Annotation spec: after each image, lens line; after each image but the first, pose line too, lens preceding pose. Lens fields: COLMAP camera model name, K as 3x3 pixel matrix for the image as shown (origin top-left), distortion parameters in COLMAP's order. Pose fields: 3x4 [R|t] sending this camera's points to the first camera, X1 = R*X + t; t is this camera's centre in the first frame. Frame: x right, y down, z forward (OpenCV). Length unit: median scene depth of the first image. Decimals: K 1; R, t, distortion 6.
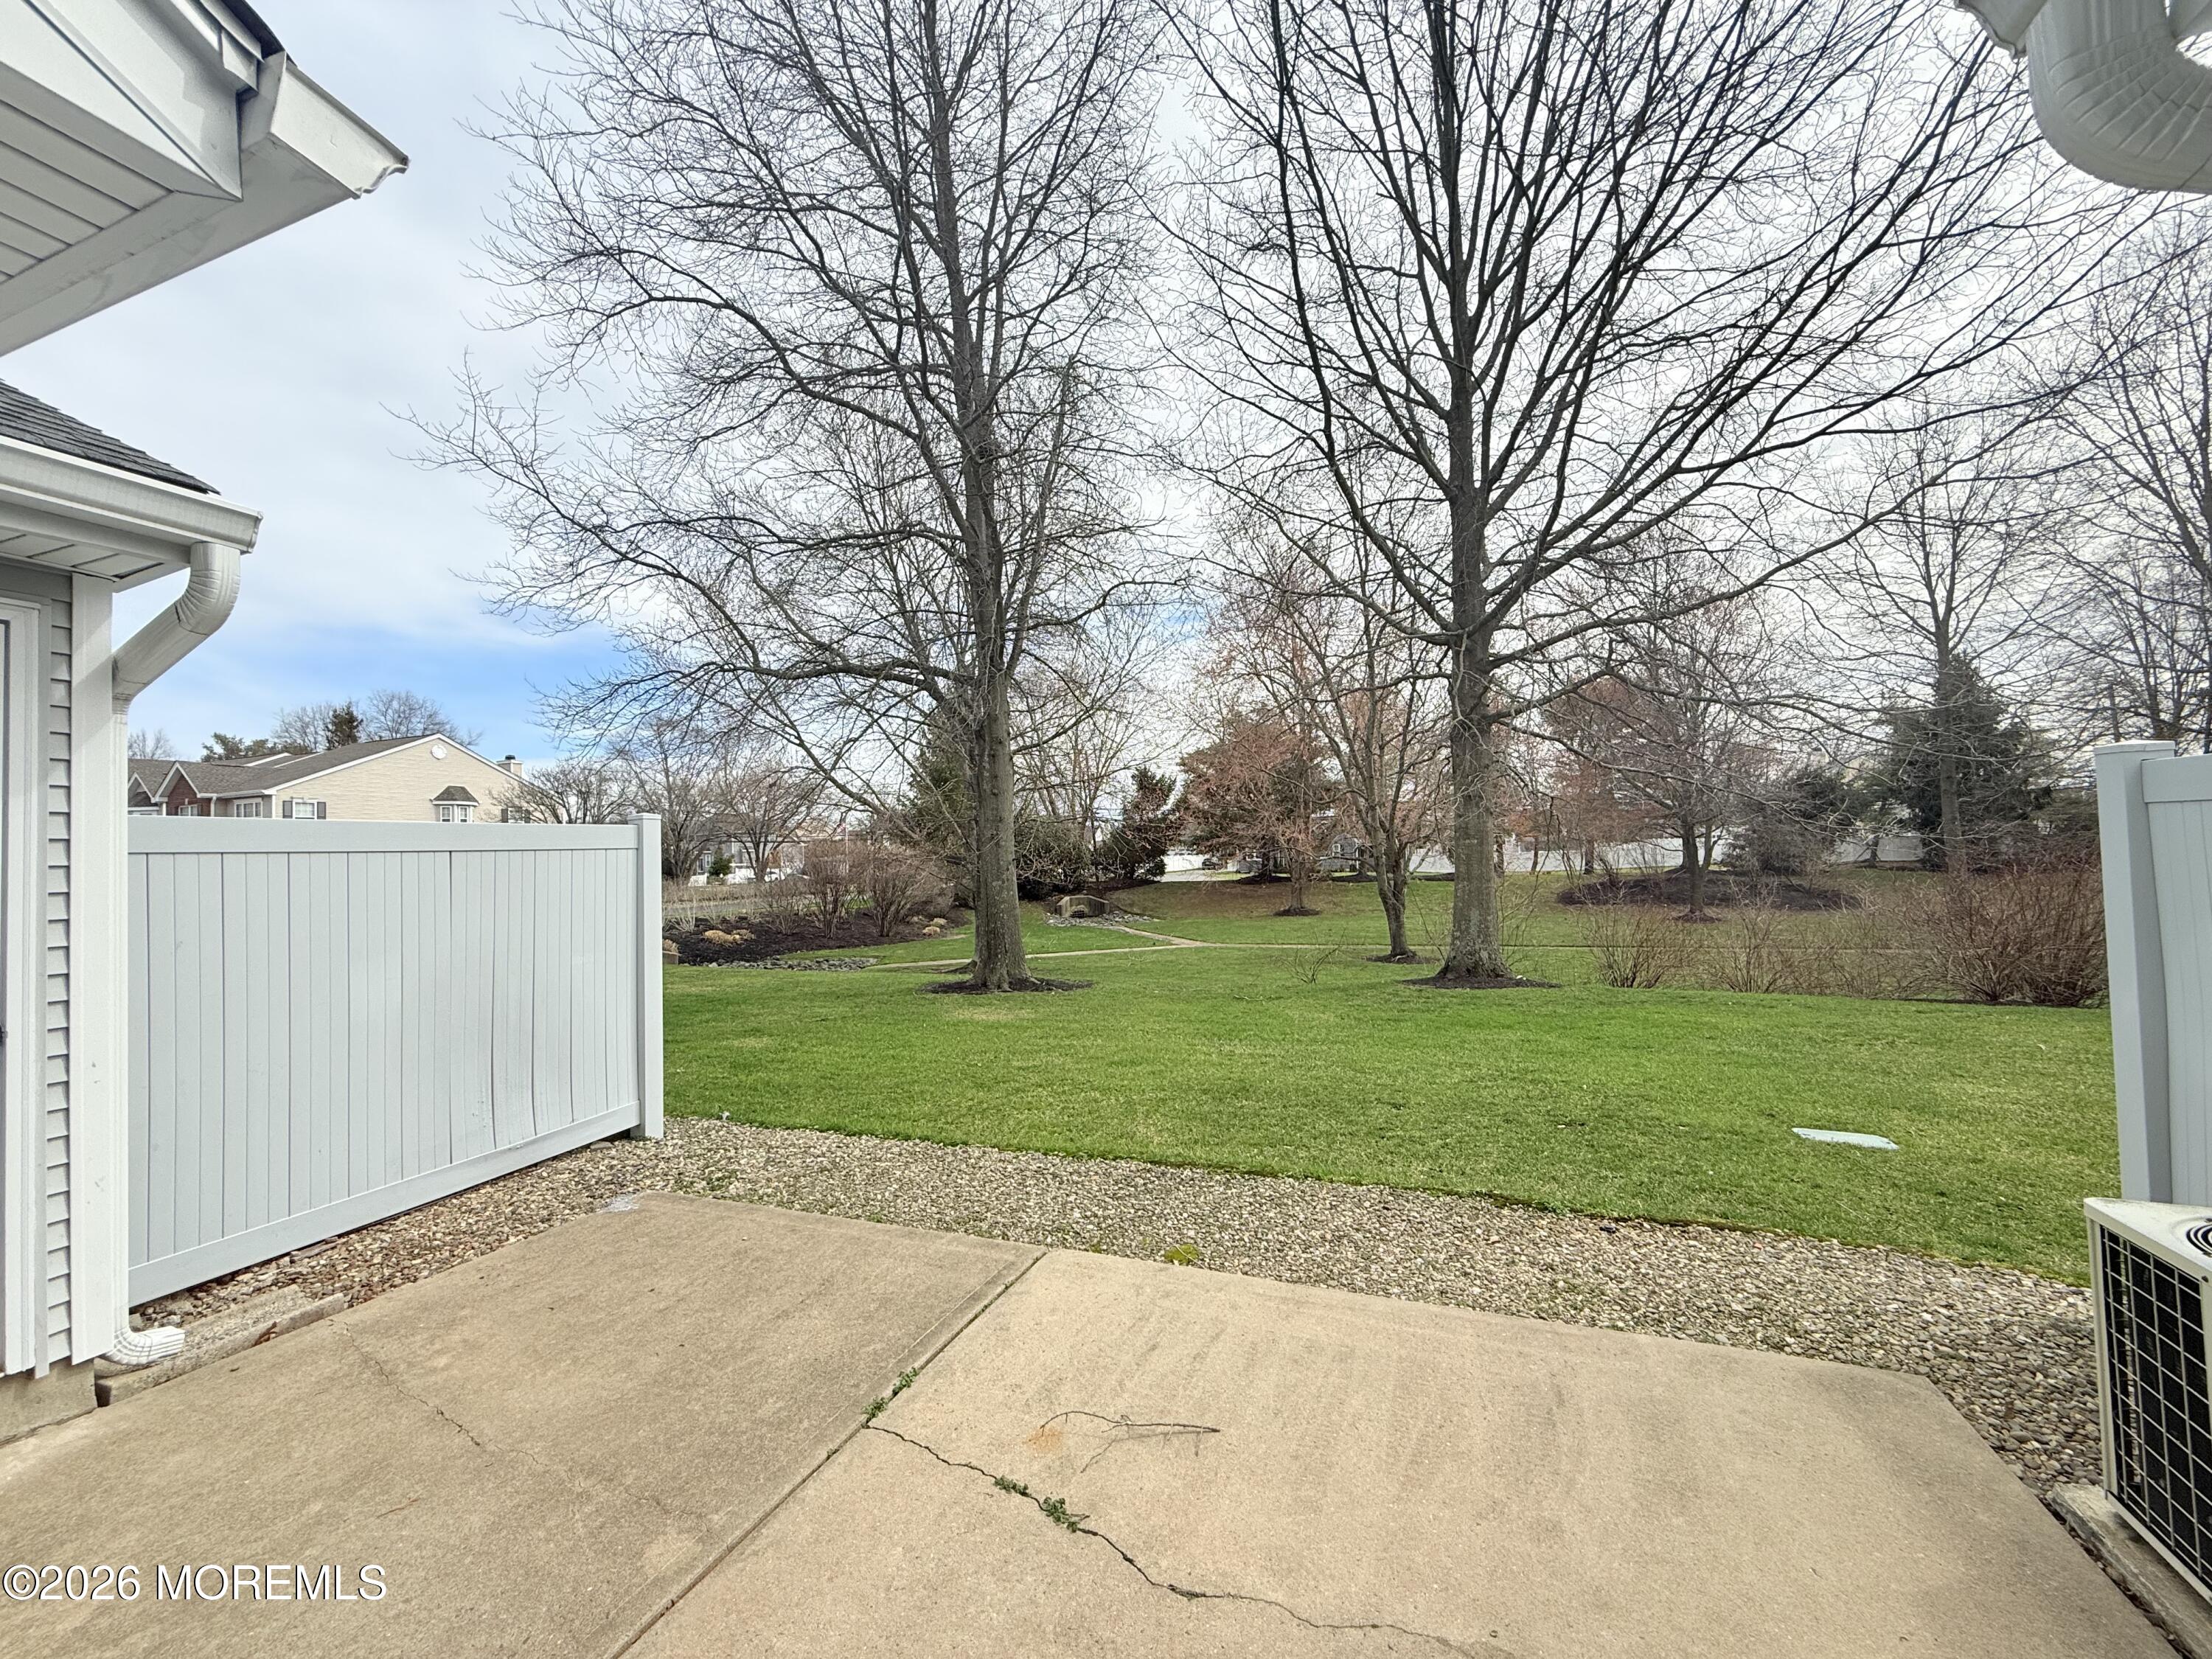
lens RADIAL K [[882.6, 0, 1106.0], [0, 882.6, 829.5], [0, 0, 1]] dist [-0.000435, 0.000214]
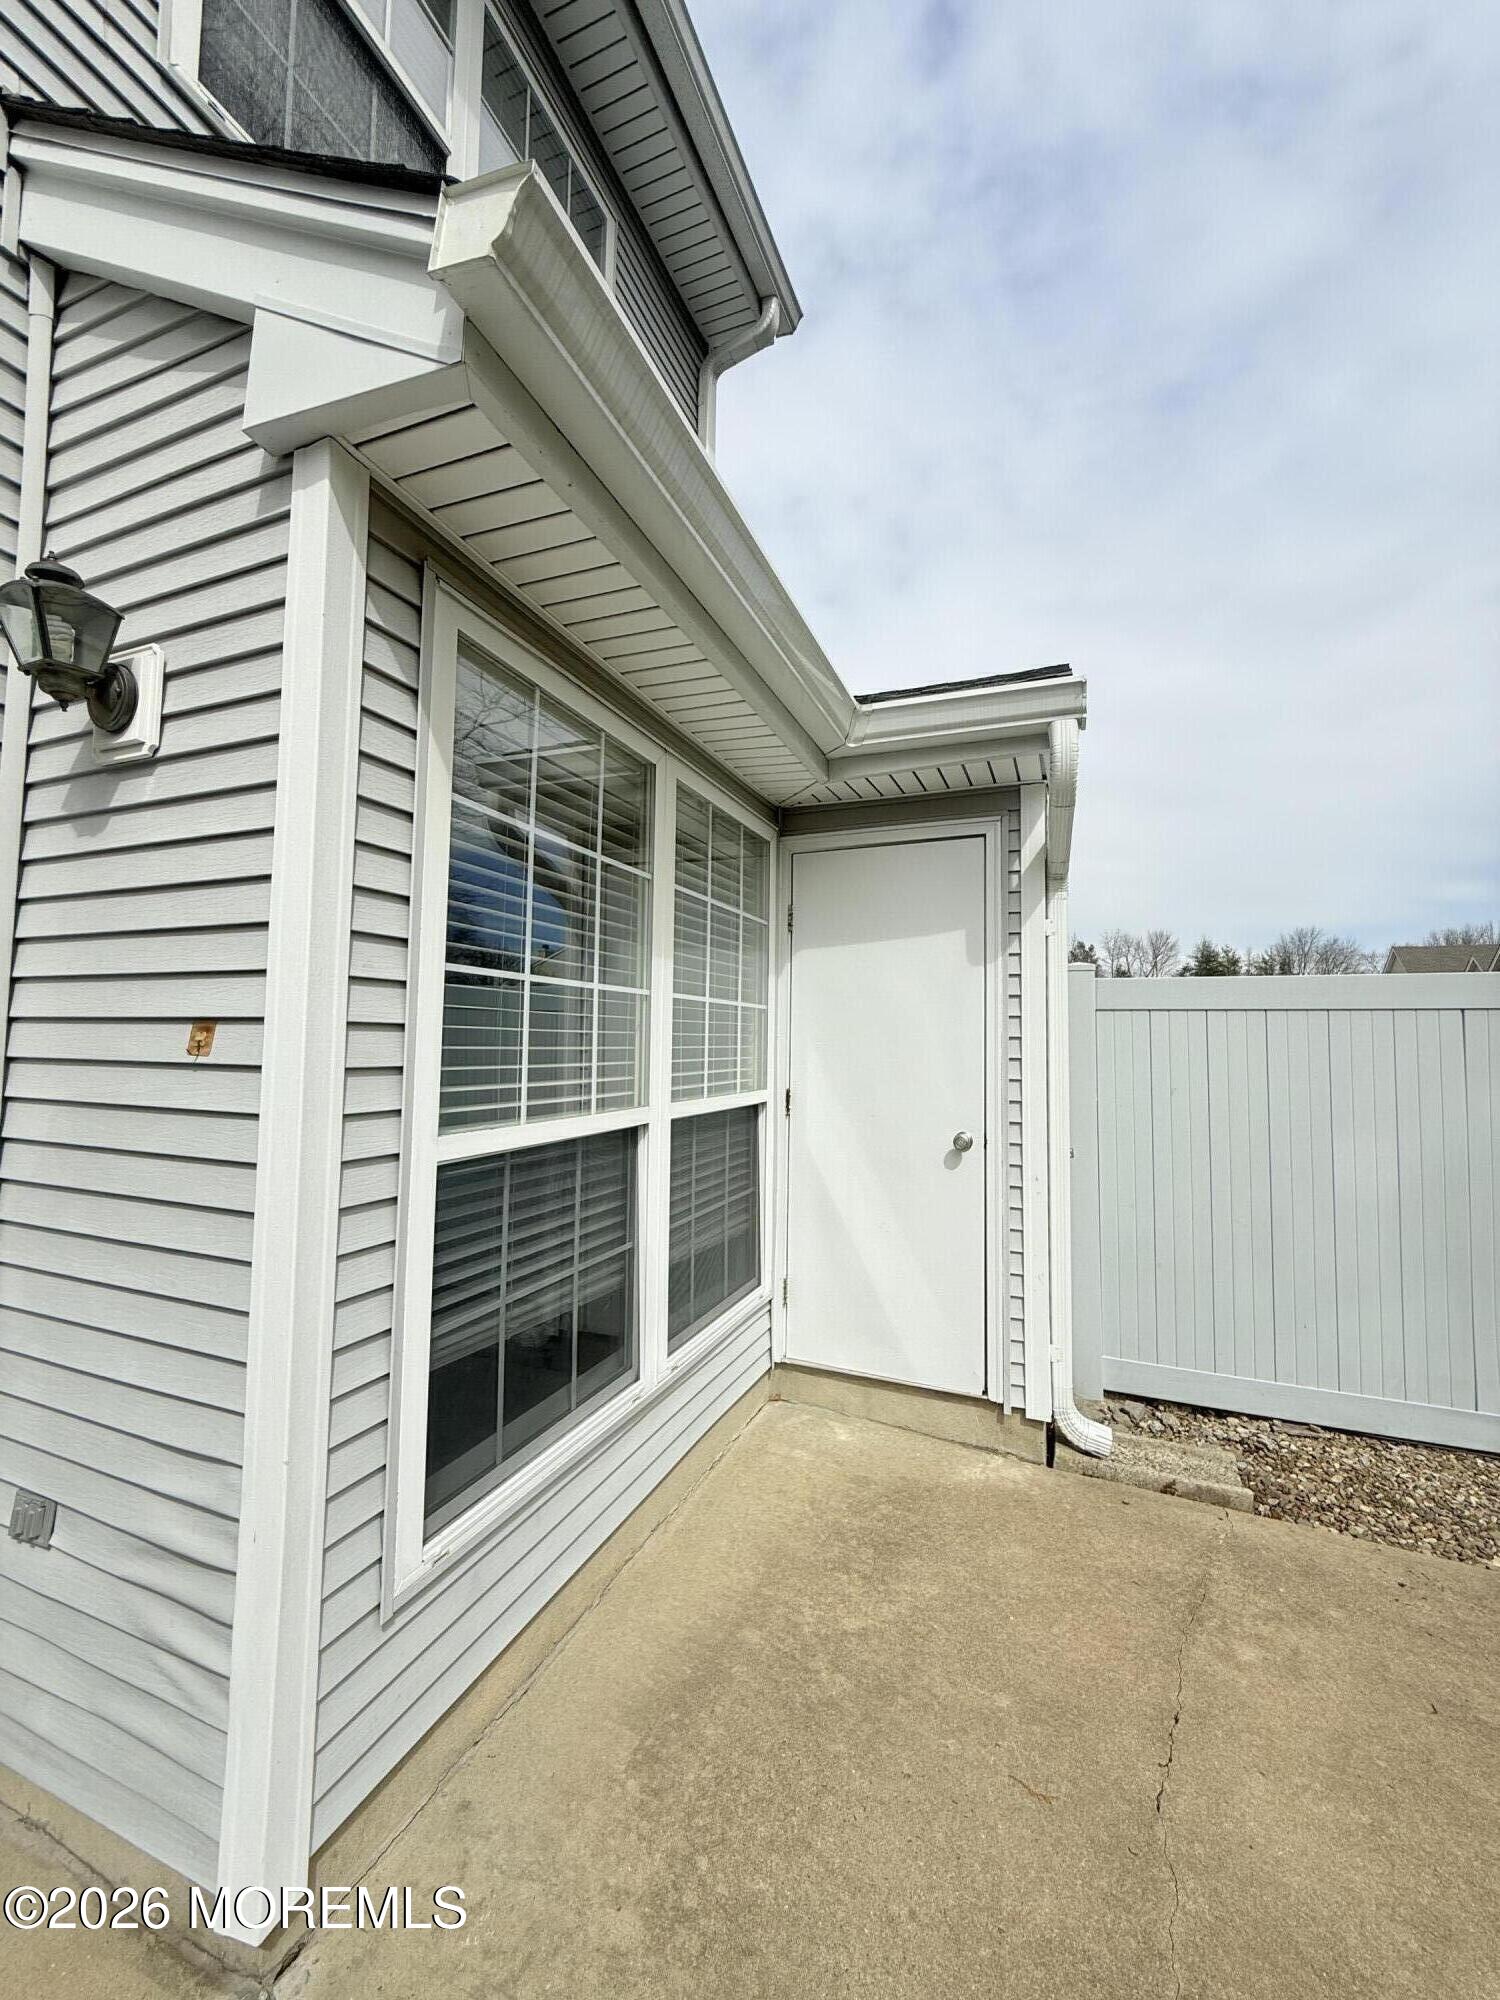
lens RADIAL K [[798.0, 0, 745.9], [0, 798.0, 977.1], [0, 0, 1]] dist [-0.000435, 0.000214]
pose [[-0.022559, -0.049002, -0.998544, -0.011802], [0.015196, 0.998666, -0.049351, 0.032718], [0.999630, -0.016287, -0.021784, 0.532232]]
